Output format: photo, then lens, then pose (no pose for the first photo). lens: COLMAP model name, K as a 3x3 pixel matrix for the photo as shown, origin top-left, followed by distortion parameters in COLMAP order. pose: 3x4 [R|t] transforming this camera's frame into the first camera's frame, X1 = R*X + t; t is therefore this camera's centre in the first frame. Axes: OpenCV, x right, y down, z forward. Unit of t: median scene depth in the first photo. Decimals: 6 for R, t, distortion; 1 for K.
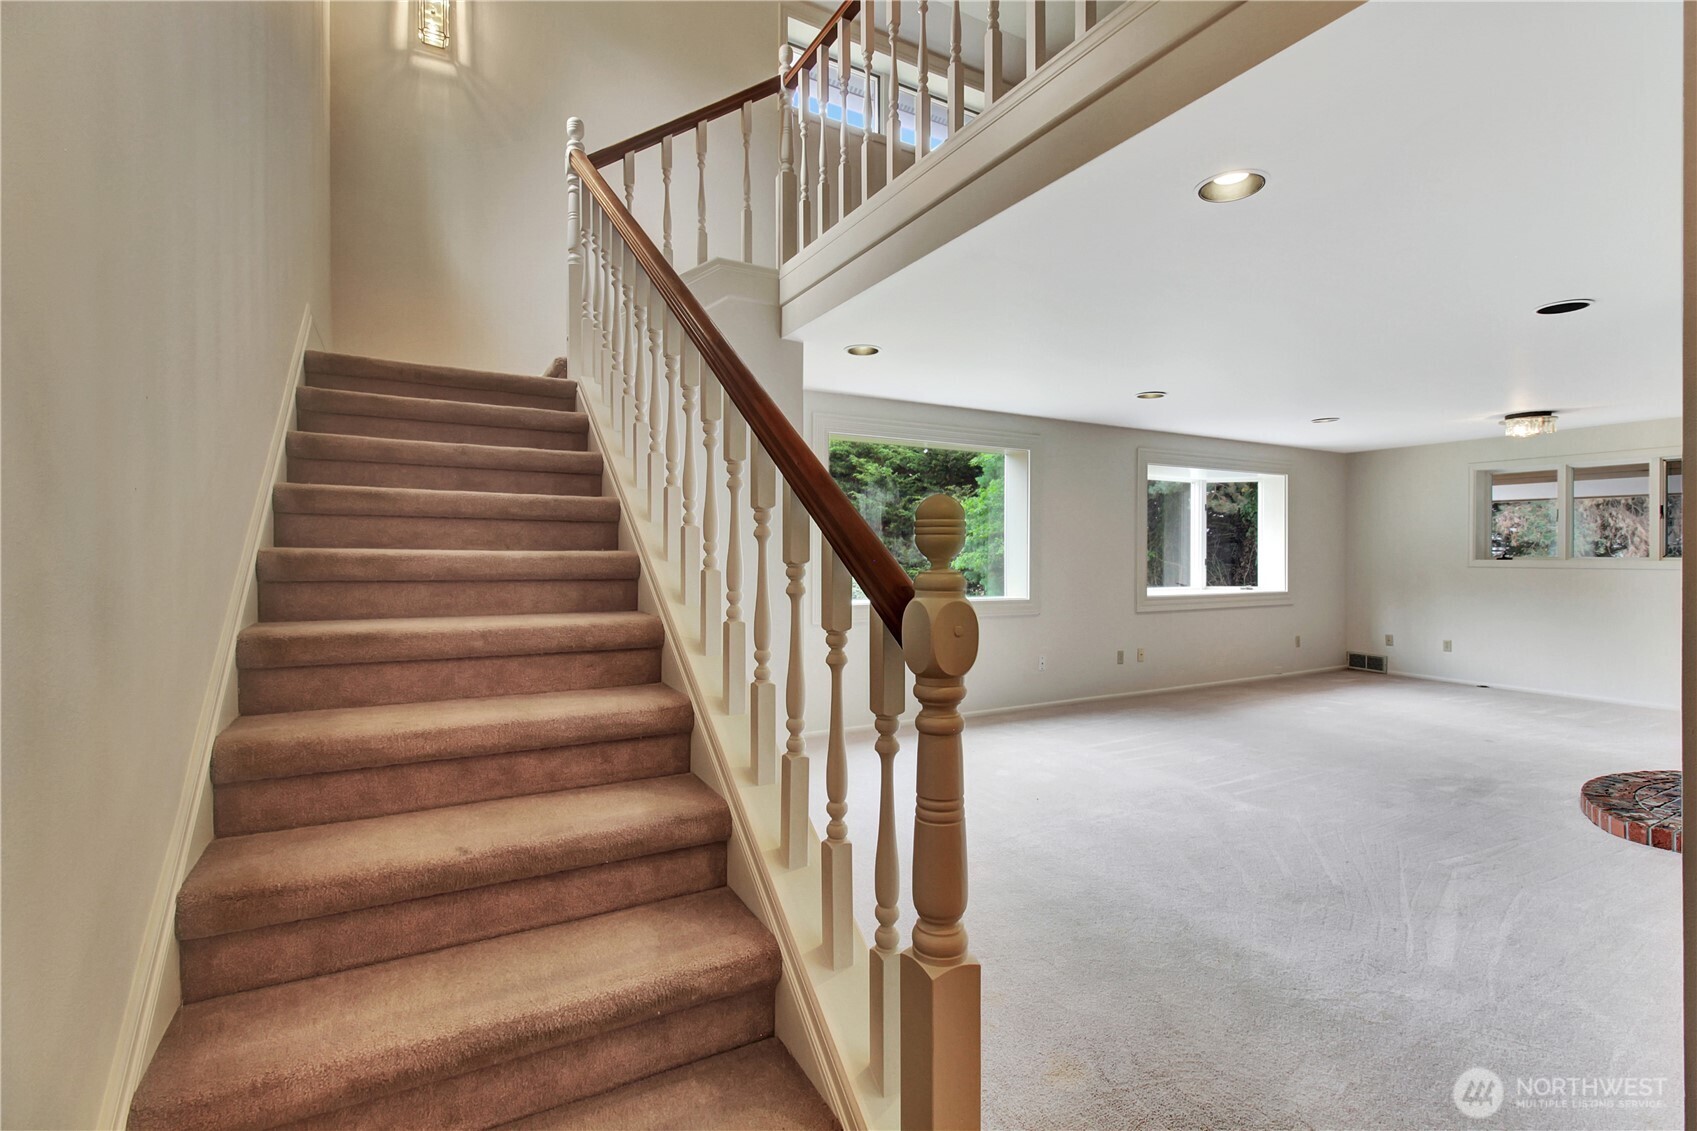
lens RADIAL K [[785.7, 0, 845.2], [0, 785.7, 566.9], [0, 0, 1]] dist [0.005285, -0.004604]
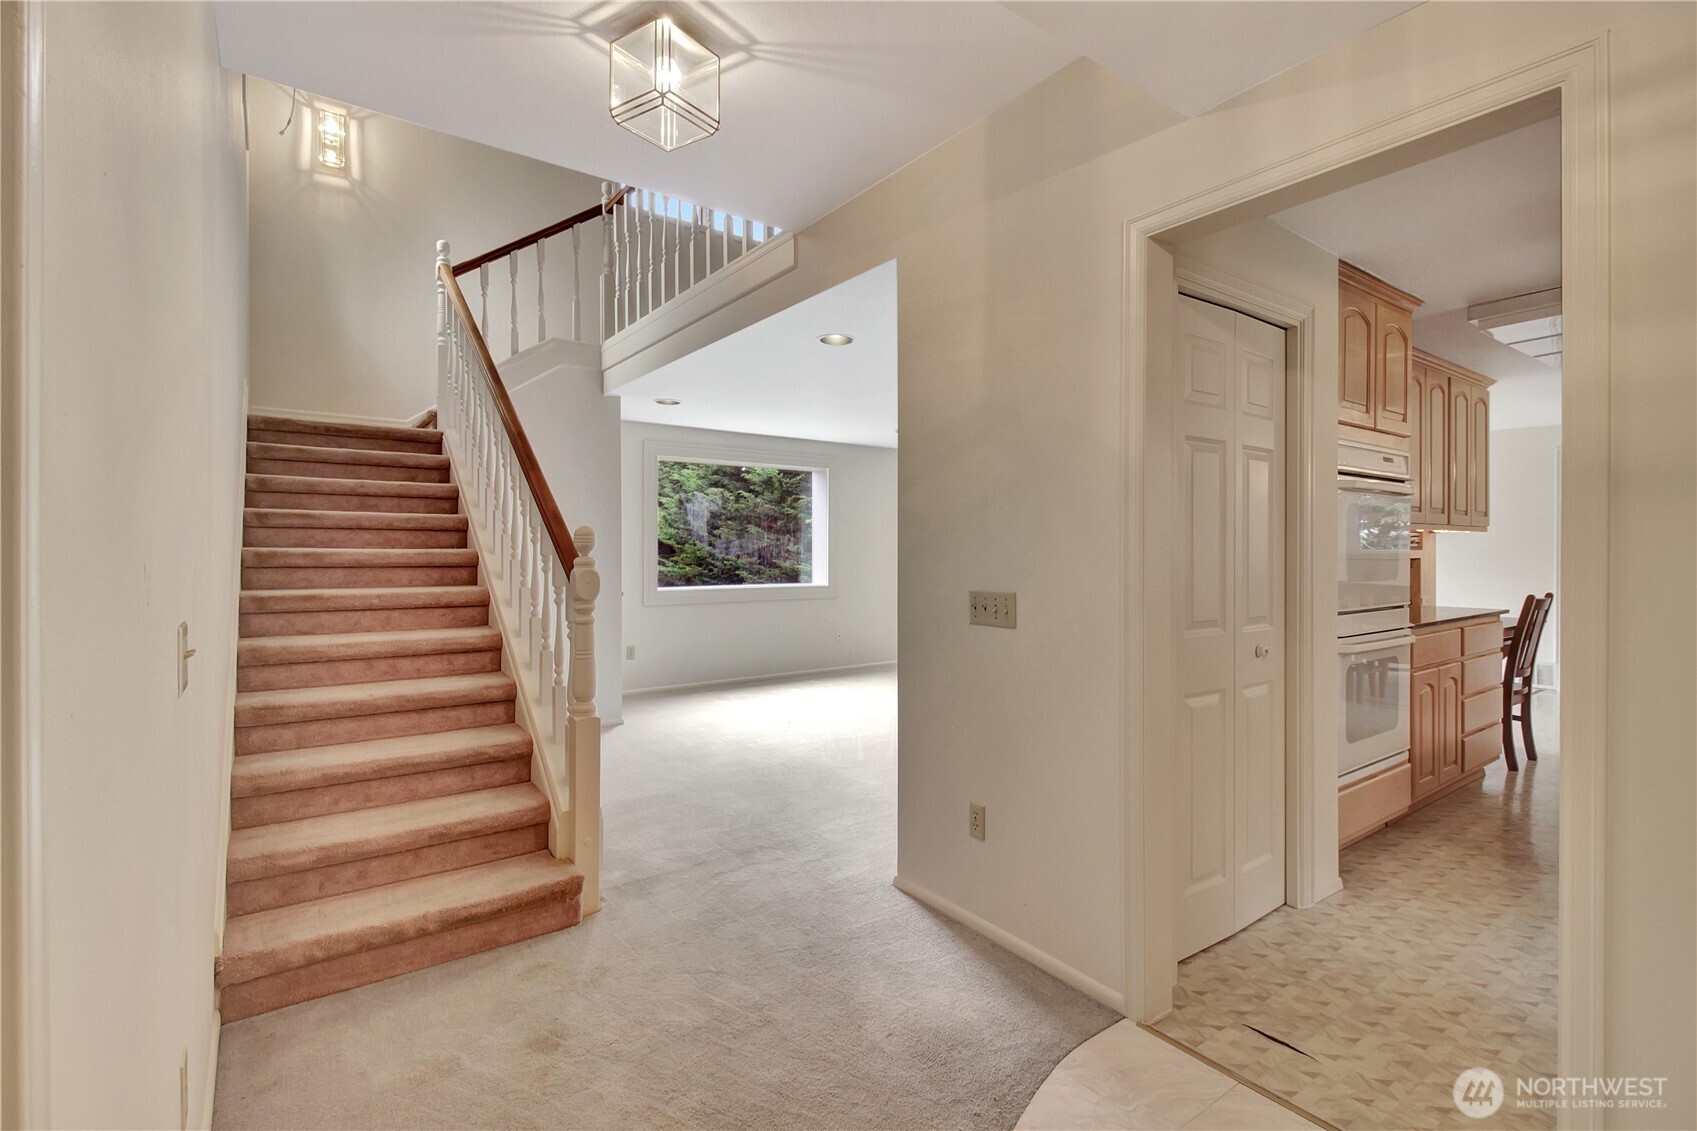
lens RADIAL K [[785.7, 0, 855.7], [0, 785.7, 557.7], [0, 0, 1]] dist [0.005285, -0.004604]
pose [[0.991597, -0.003616, 0.129315, 0.290282], [0.004501, 0.999968, -0.006553, 0.011605], [-0.129287, 0.007080, 0.991582, -0.690159]]
